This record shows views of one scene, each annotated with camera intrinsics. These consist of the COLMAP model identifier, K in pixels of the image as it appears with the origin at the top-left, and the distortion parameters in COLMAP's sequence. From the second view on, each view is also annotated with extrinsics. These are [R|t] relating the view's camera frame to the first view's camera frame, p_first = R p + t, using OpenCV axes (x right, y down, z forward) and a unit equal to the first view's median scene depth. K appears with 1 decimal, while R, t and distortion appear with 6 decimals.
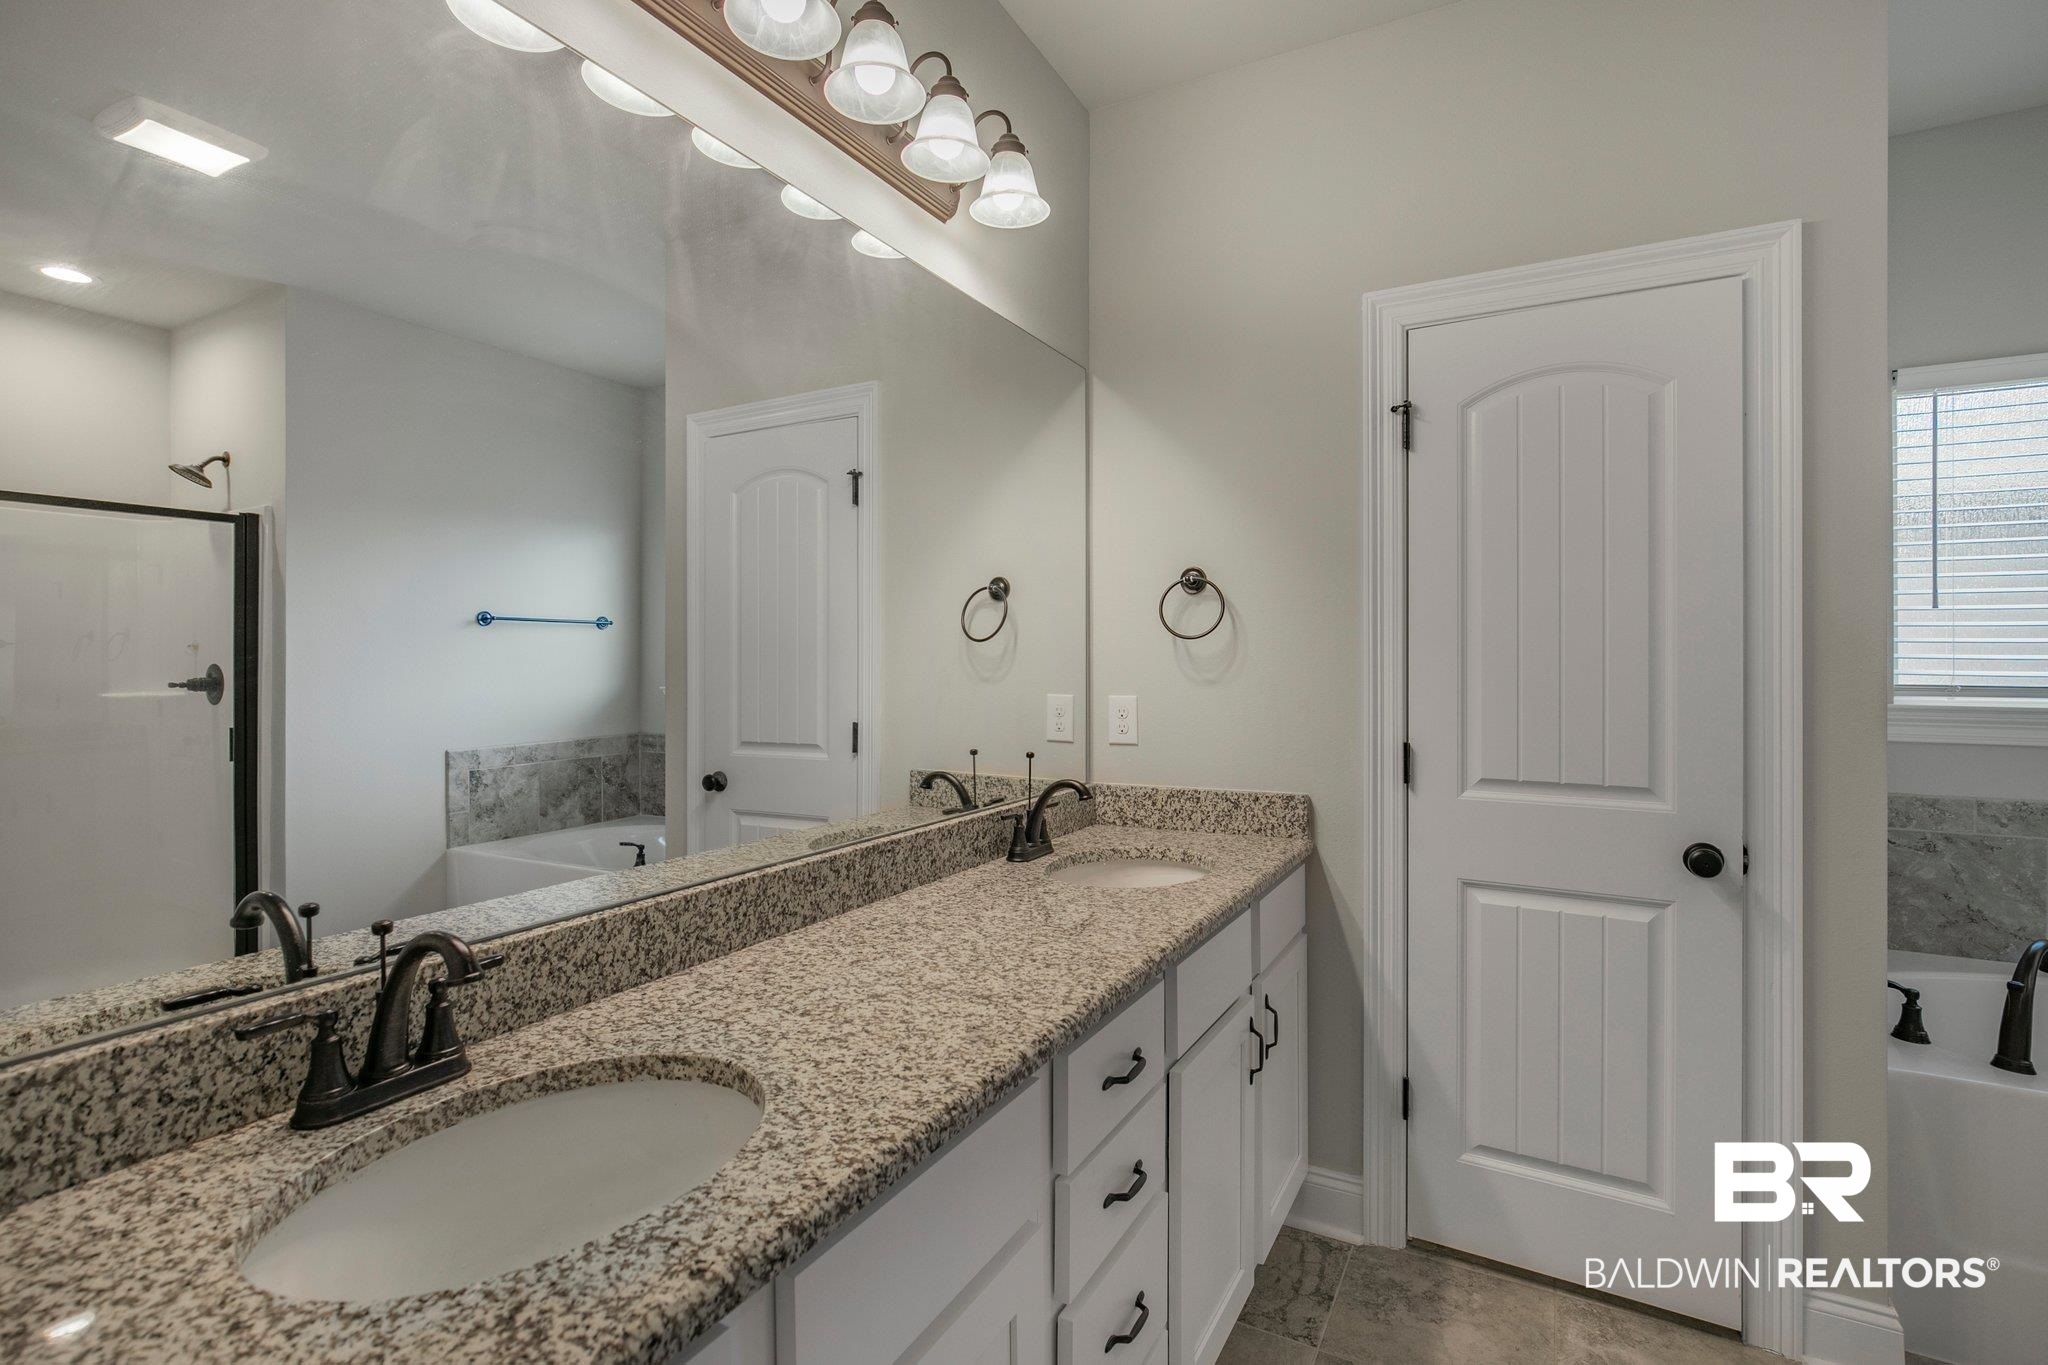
lens RADIAL K [[969.5, 0, 1027.6], [0, 969.5, 666.5], [0, 0, 1]] dist [-0.000669, 0.000273]
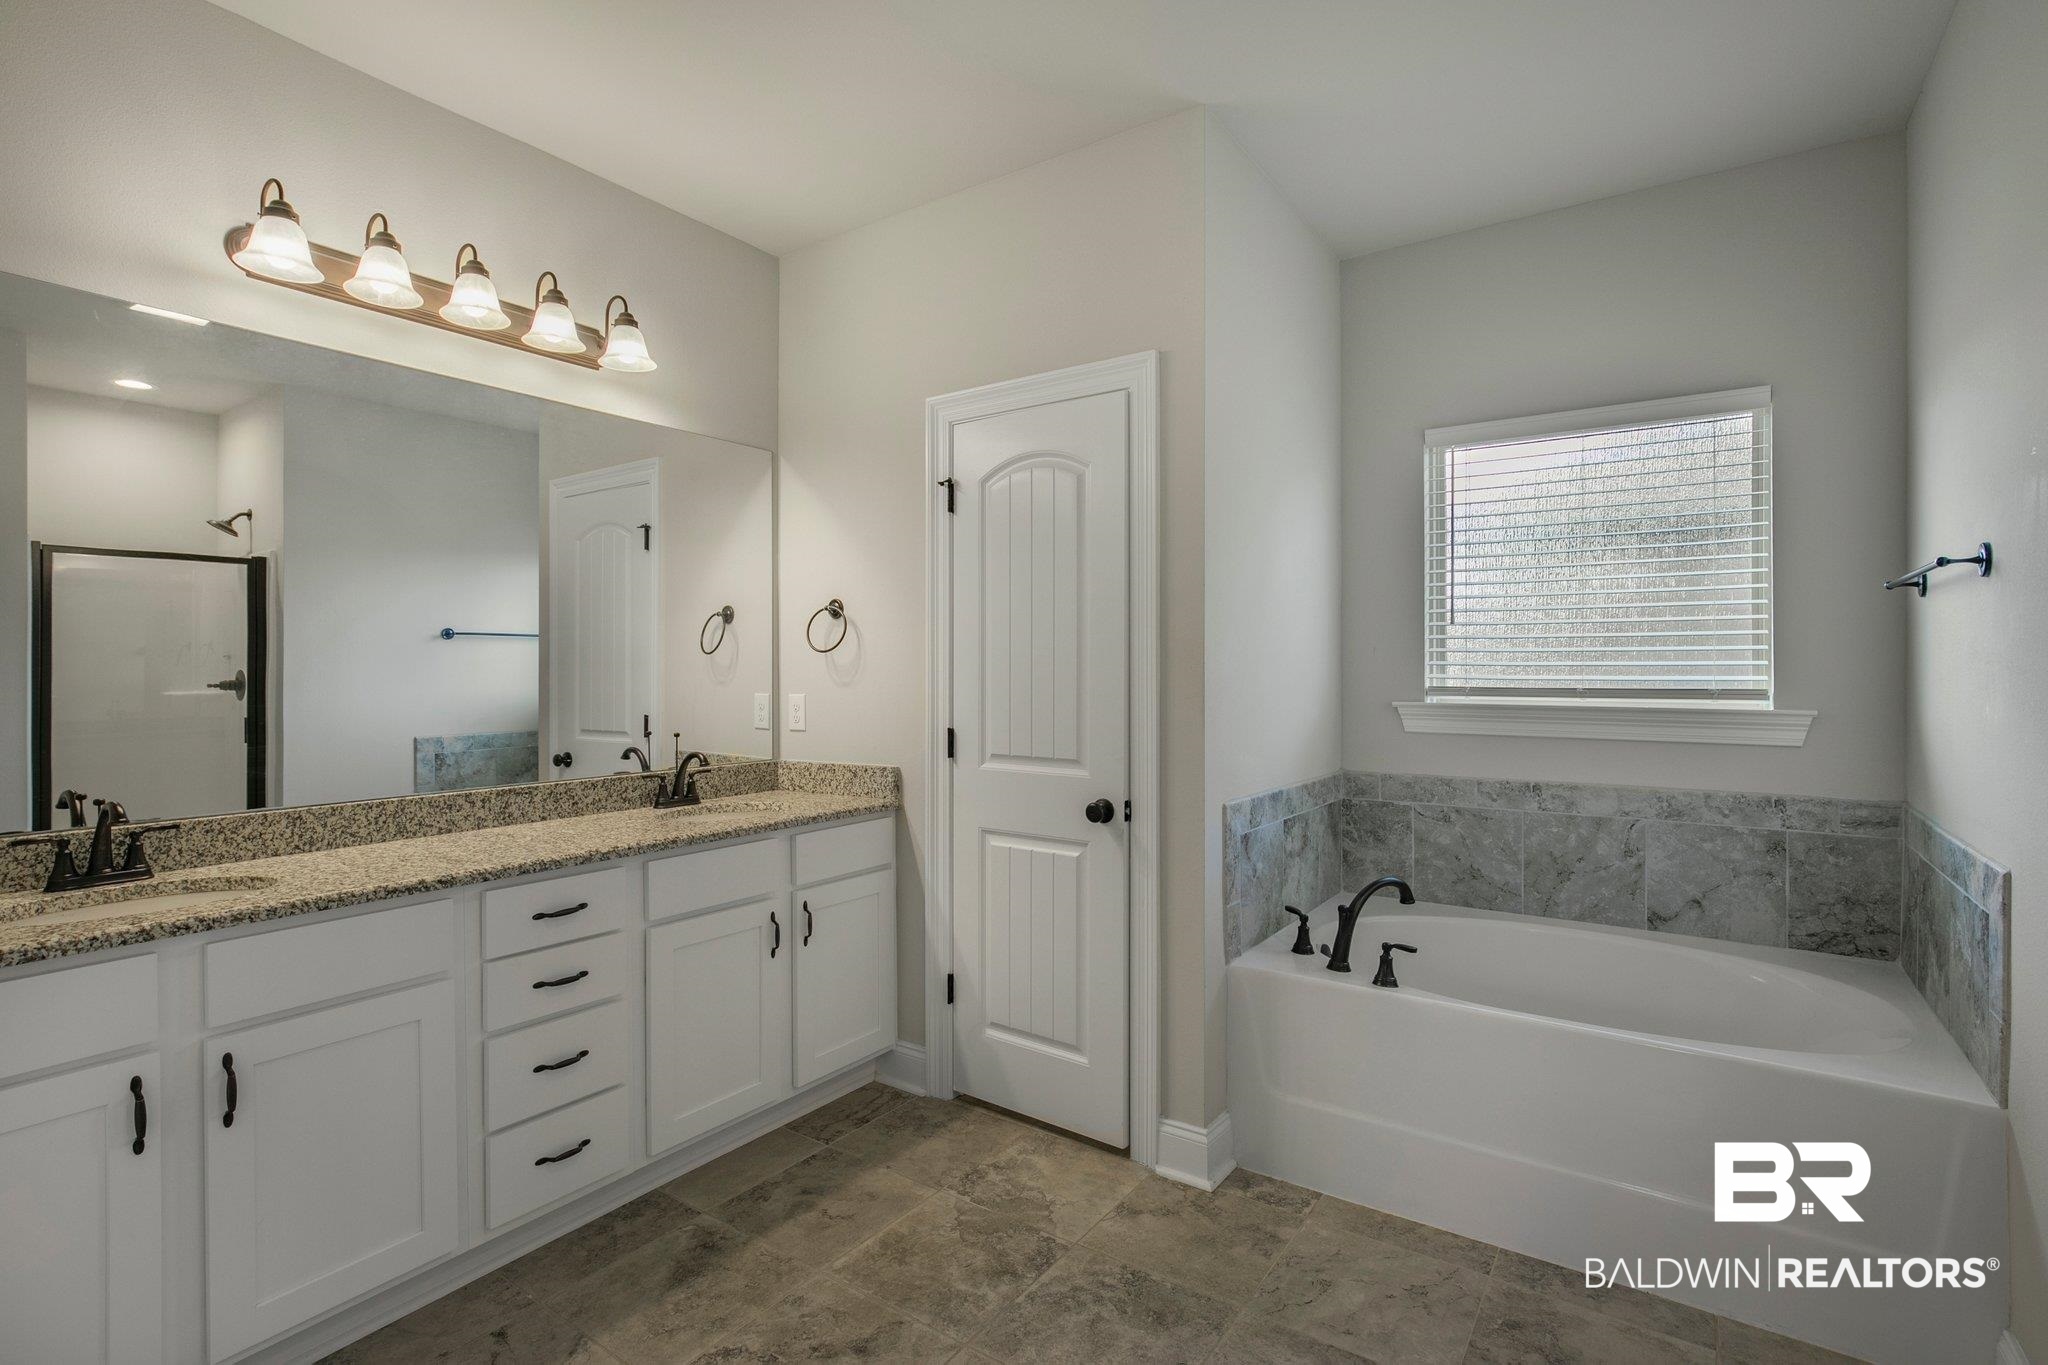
lens RADIAL K [[978.5, 0, 1025.5], [0, 978.5, 666.8], [0, 0, 1]] dist [-0.014210, 0.010730]
pose [[0.994073, -0.000791, -0.108712, 0.556805], [0.000417, 0.999994, -0.003460, -0.002499], [0.108714, 0.003394, 0.994067, -0.307716]]
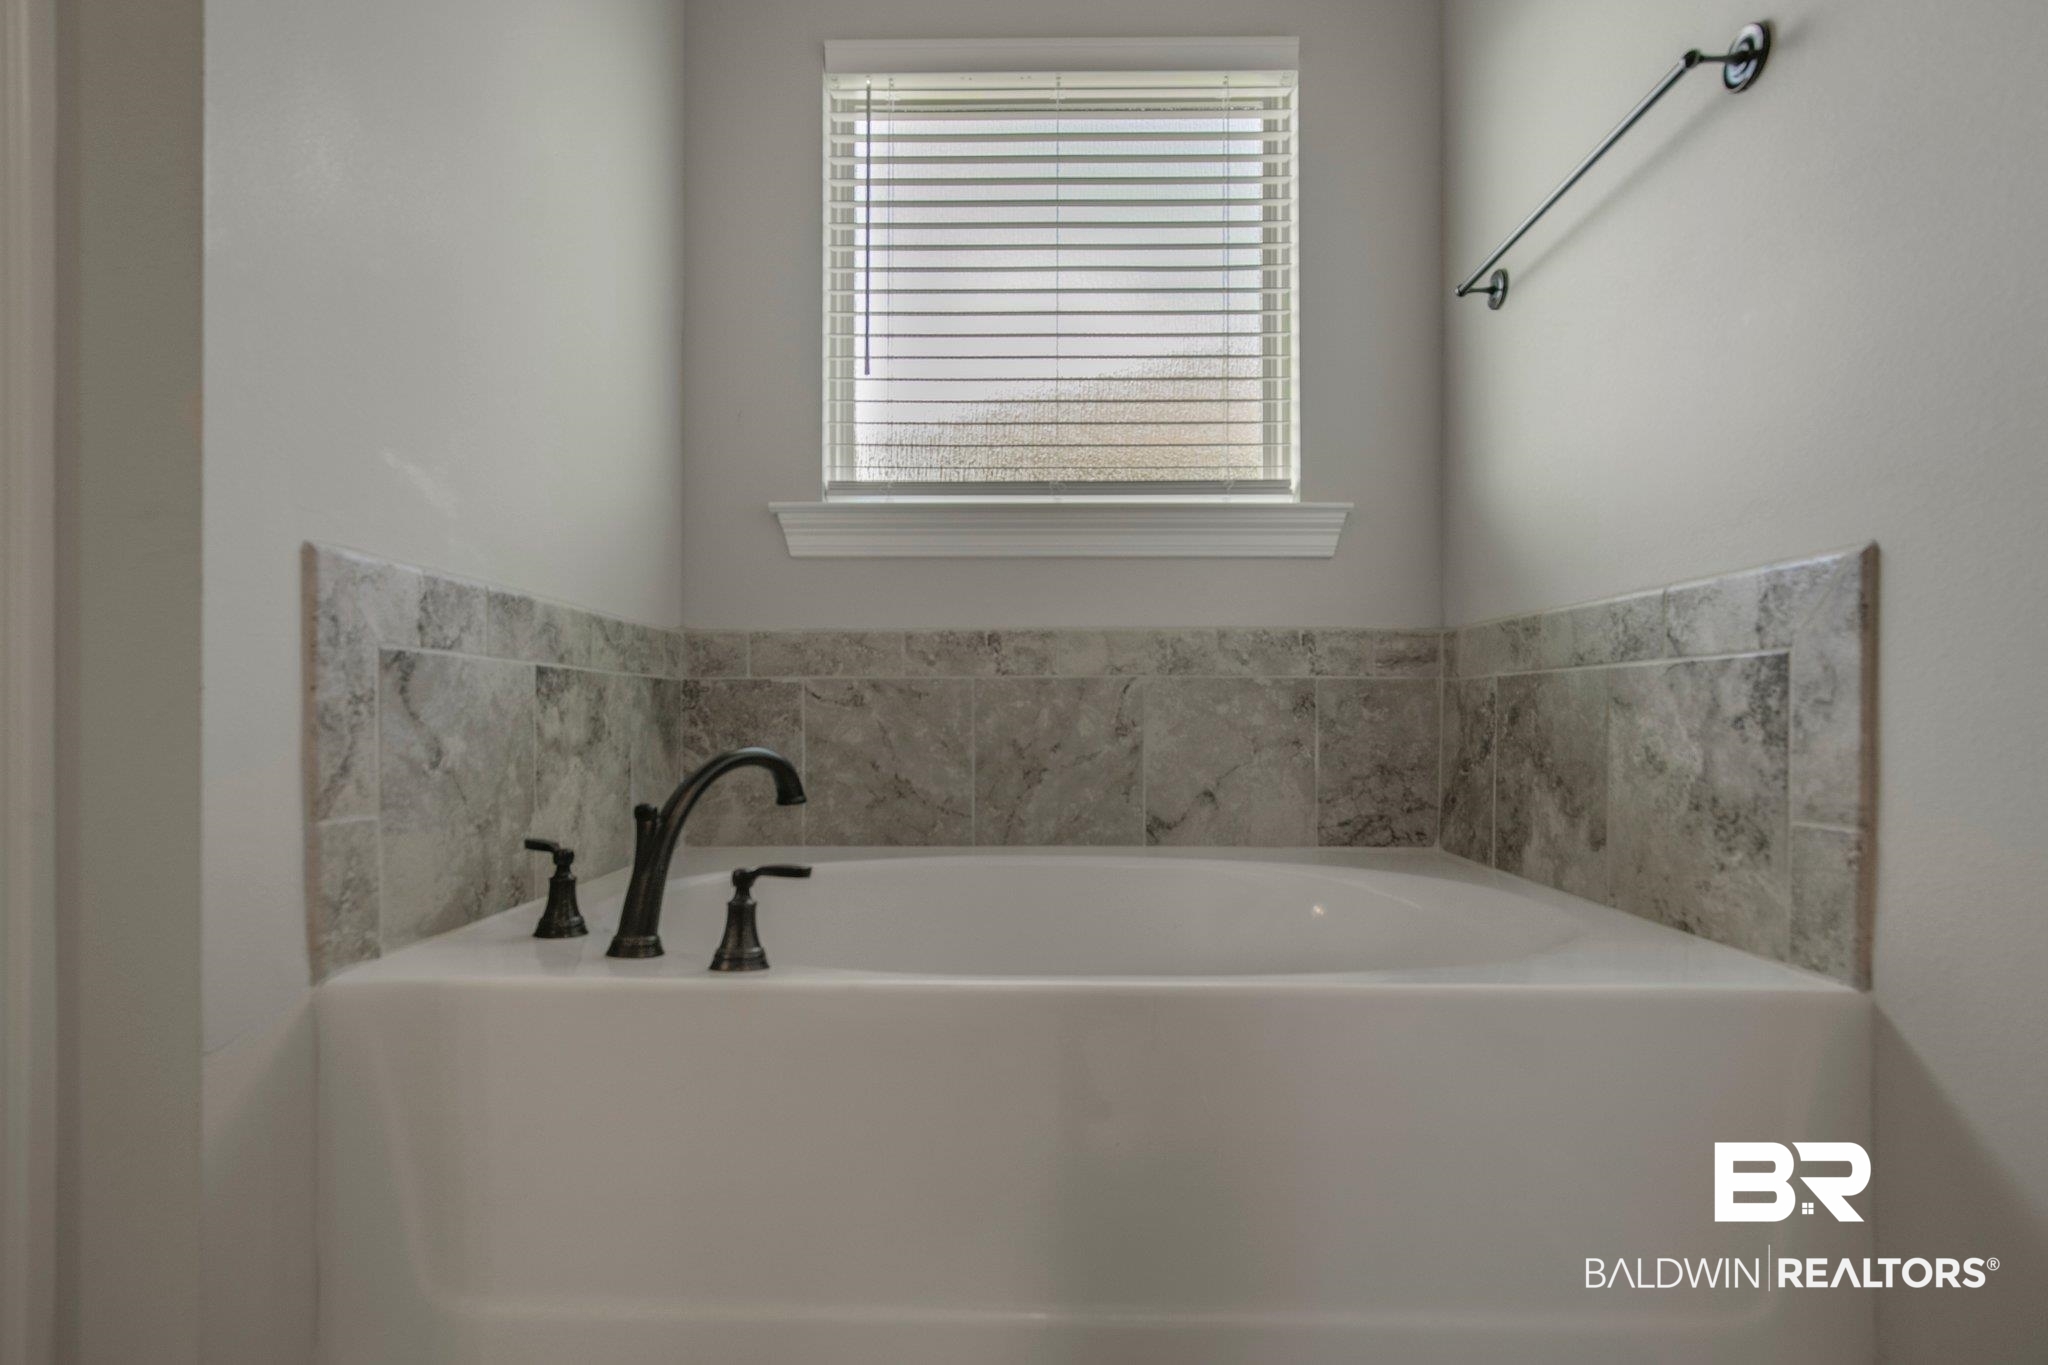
lens RADIAL K [[1013.3, 0, 1021.4], [0, 1013.3, 718.6], [0, 0, 1]] dist [0.001684, 0.000036]
pose [[0.886904, -0.000215, 0.461953, 0.718266], [0.000015, 1.000000, 0.000438, 0.209271], [-0.461953, -0.000381, 0.886904, 0.277215]]
